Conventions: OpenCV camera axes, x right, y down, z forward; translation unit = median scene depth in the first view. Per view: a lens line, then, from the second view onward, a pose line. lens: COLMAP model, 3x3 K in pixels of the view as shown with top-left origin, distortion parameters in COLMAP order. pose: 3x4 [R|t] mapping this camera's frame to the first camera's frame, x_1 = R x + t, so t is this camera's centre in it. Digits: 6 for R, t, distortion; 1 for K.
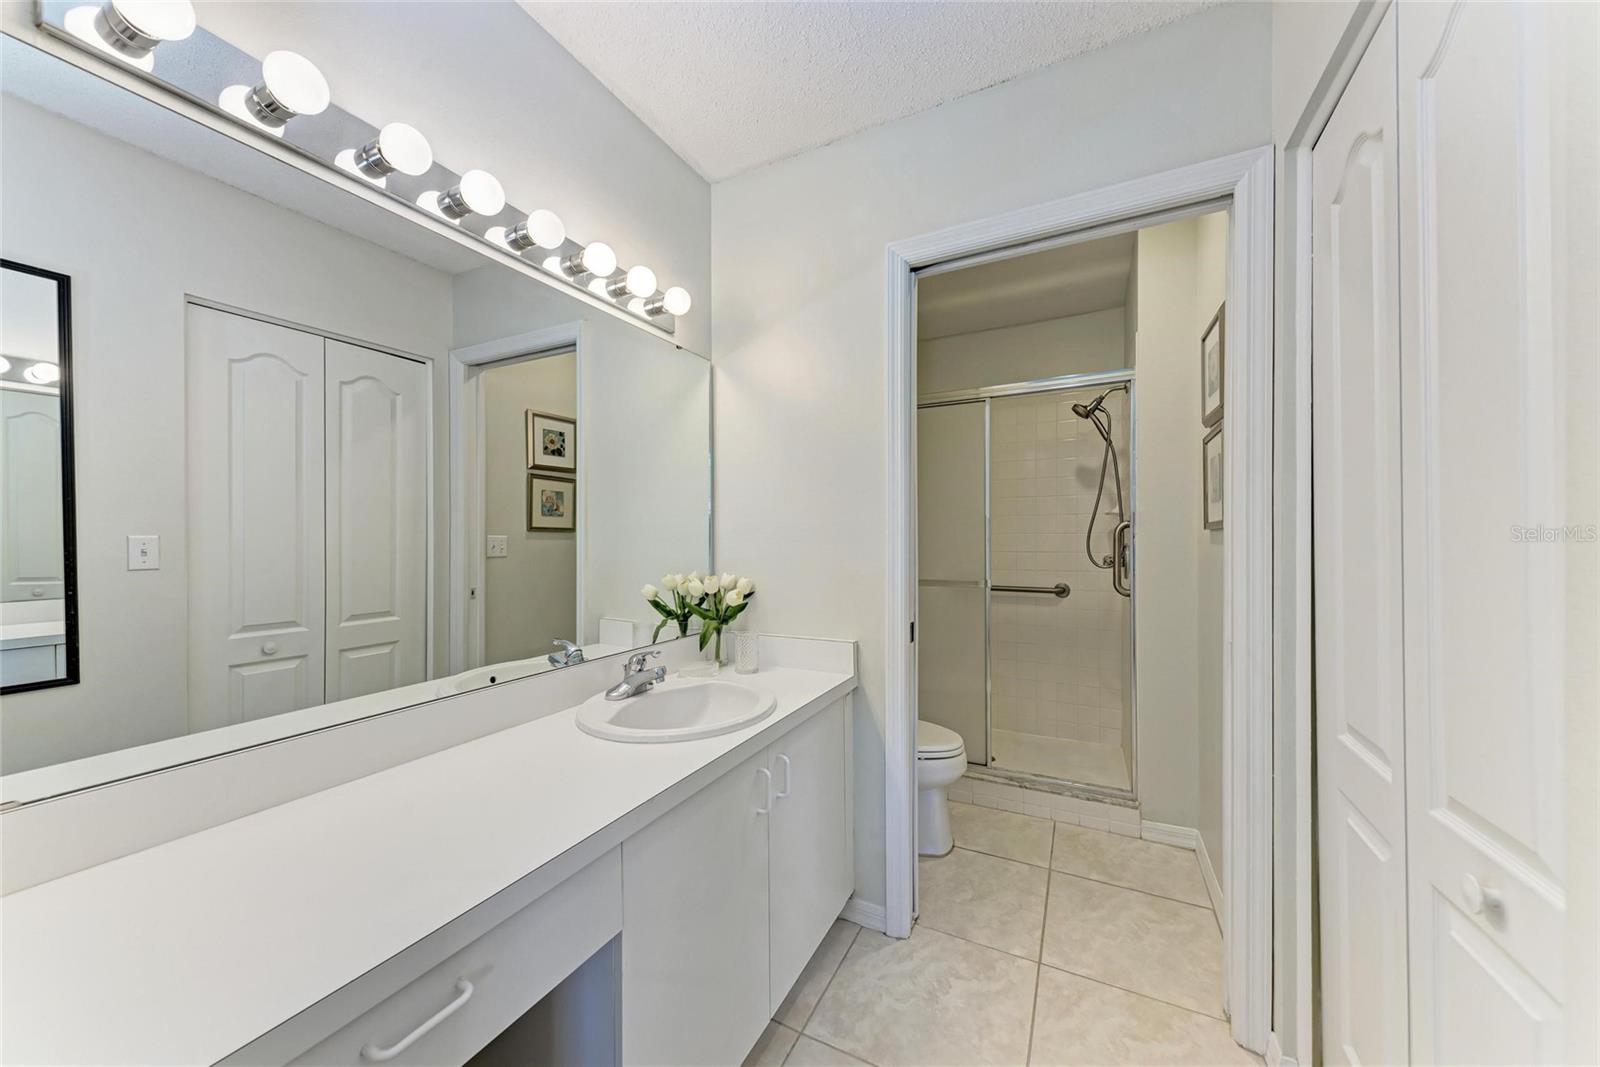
lens RADIAL K [[546.5, 0, 802.0], [0, 546.5, 538.5], [0, 0, 1]] dist [-0.001046, -0.000296]
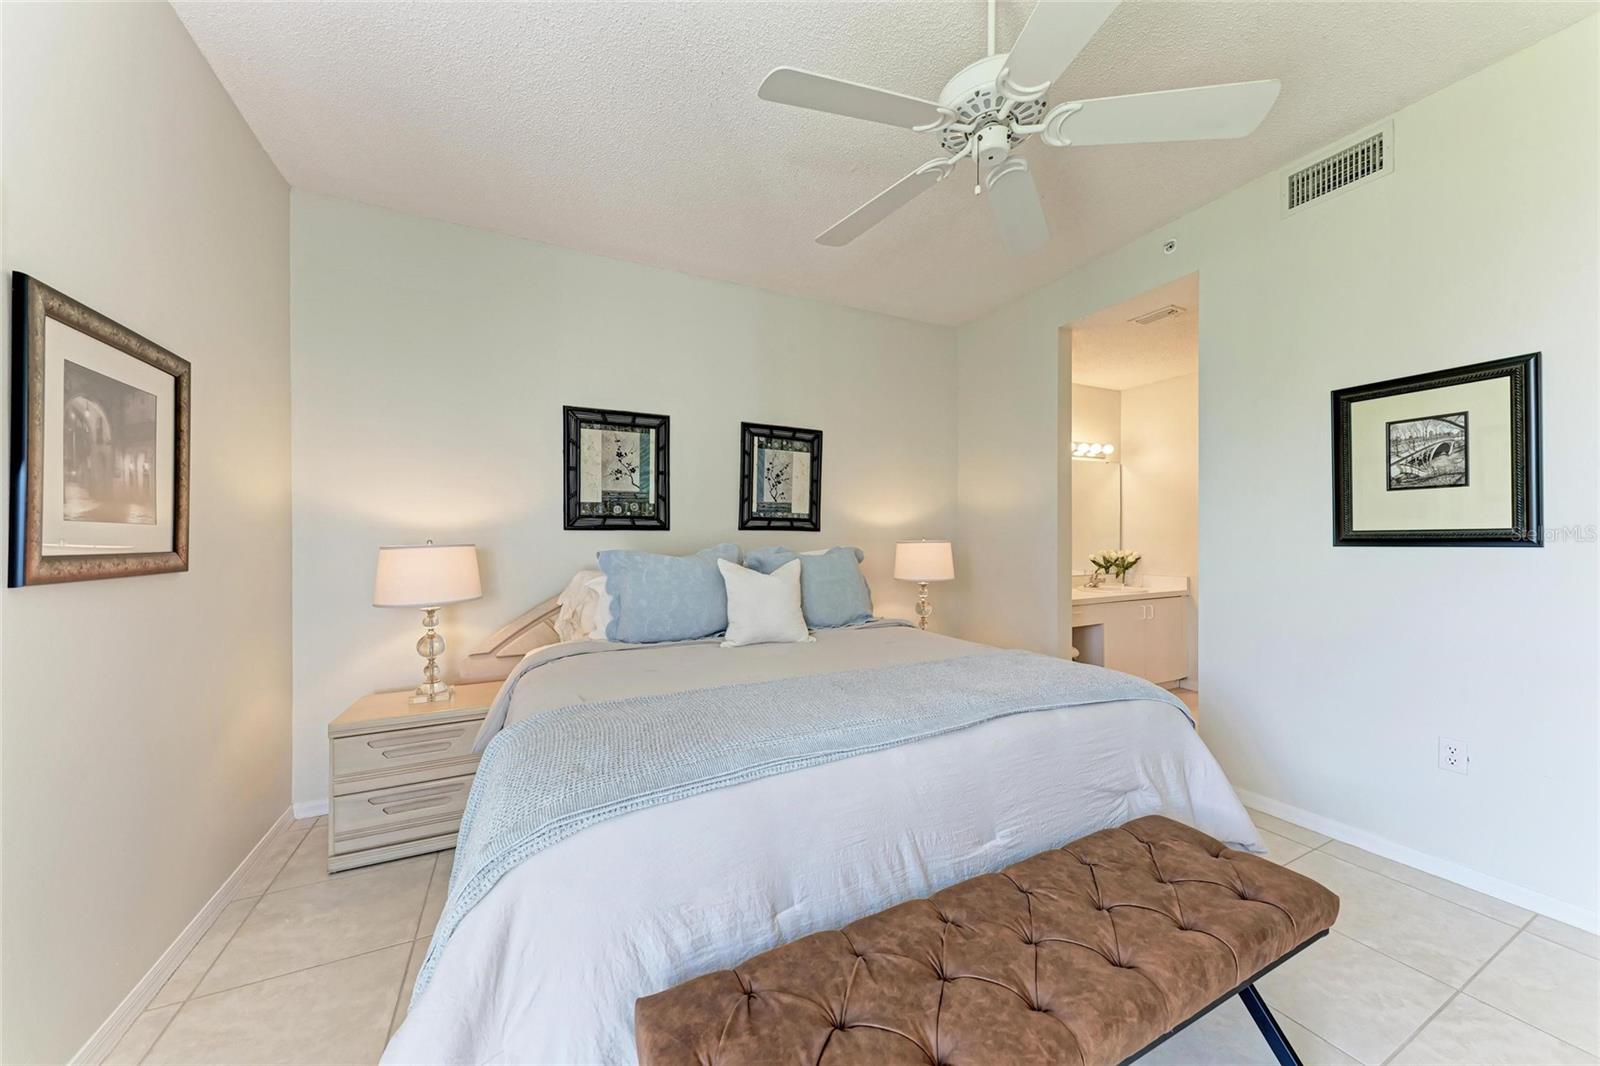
lens RADIAL K [[559.4, 0, 788.3], [0, 559.4, 536.1], [0, 0, 1]] dist [0.000502, -0.002740]
pose [[0.793624, 0.000659, -0.608409, 0.181537], [0.001464, 0.999994, 0.002993, -0.006895], [0.608407, -0.003267, 0.793618, -1.924056]]
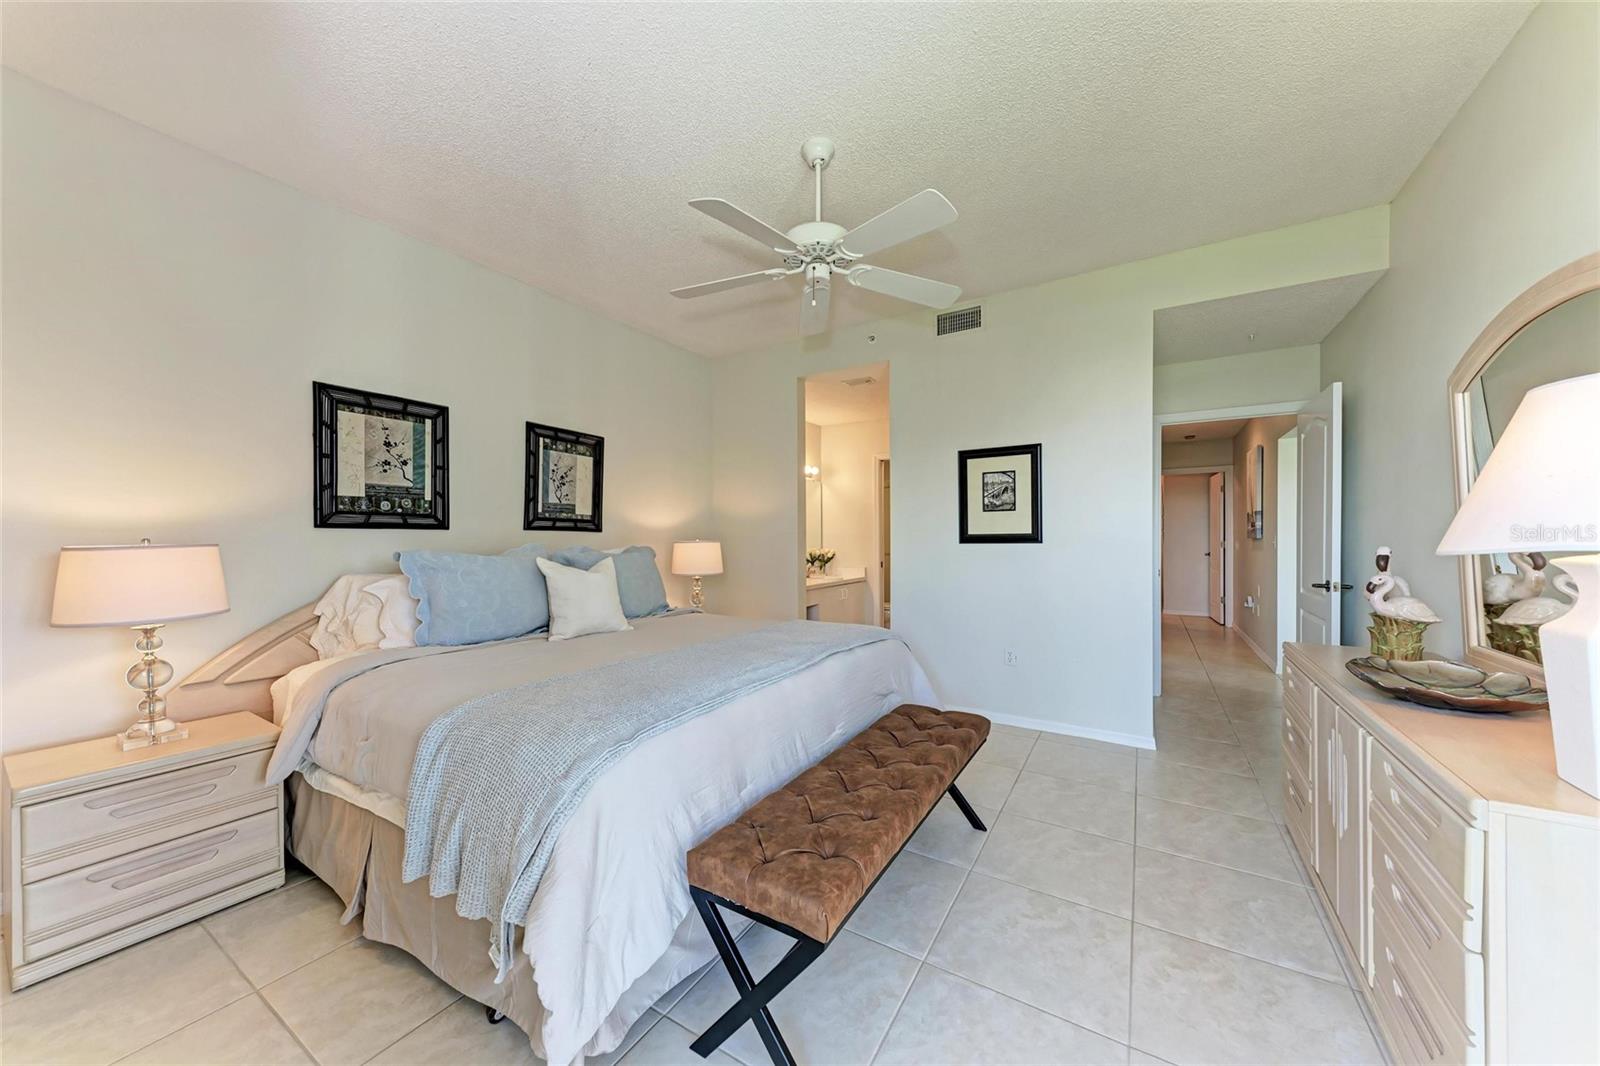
lens RADIAL K [[558.6, 0, 800.0], [0, 558.6, 533.0], [0, 0, 1]] dist [0.000004, -0.004890]
pose [[0.996353, 0.002839, -0.085276, -0.011672], [-0.003480, 0.999967, -0.007379, -0.001491], [0.085252, 0.007649, 0.996330, -2.298449]]
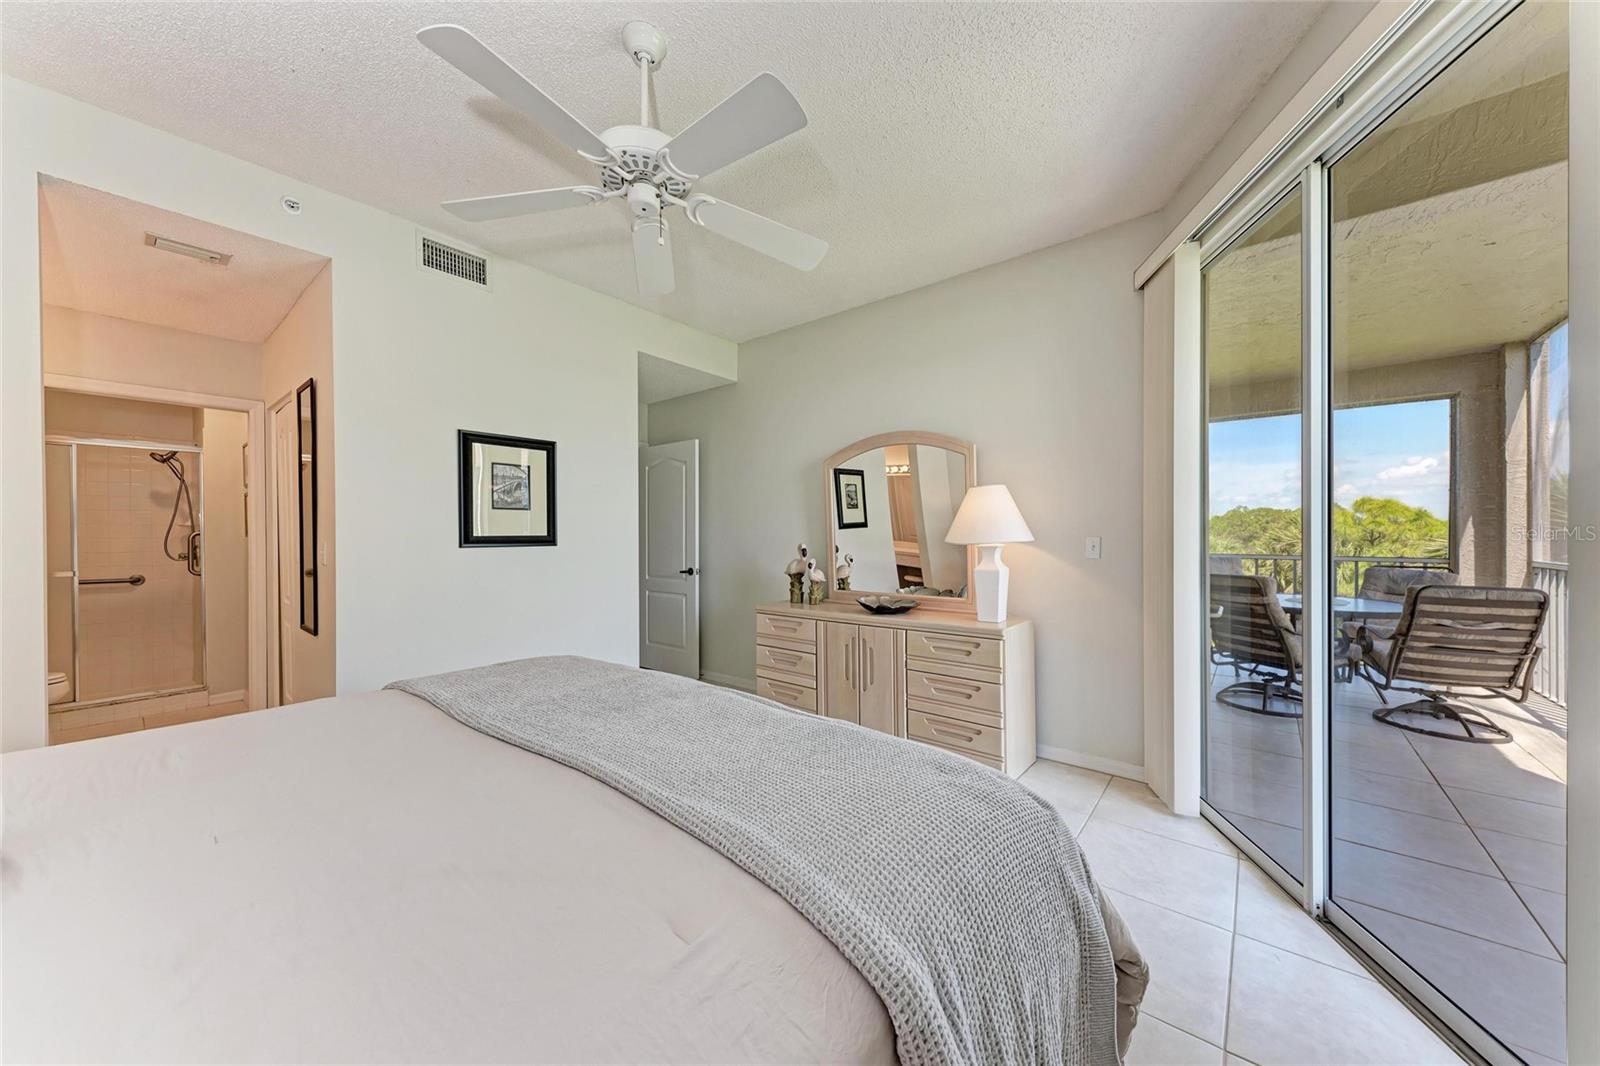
lens RADIAL K [[552.5, 0, 822.1], [0, 552.5, 539.7], [0, 0, 1]] dist [0.000588, -0.000005]
pose [[0.190875, 0.002296, 0.981612, -0.918591], [0.003565, 0.999989, -0.003032, 0.005163], [-0.981608, 0.004079, 0.190865, -1.571907]]
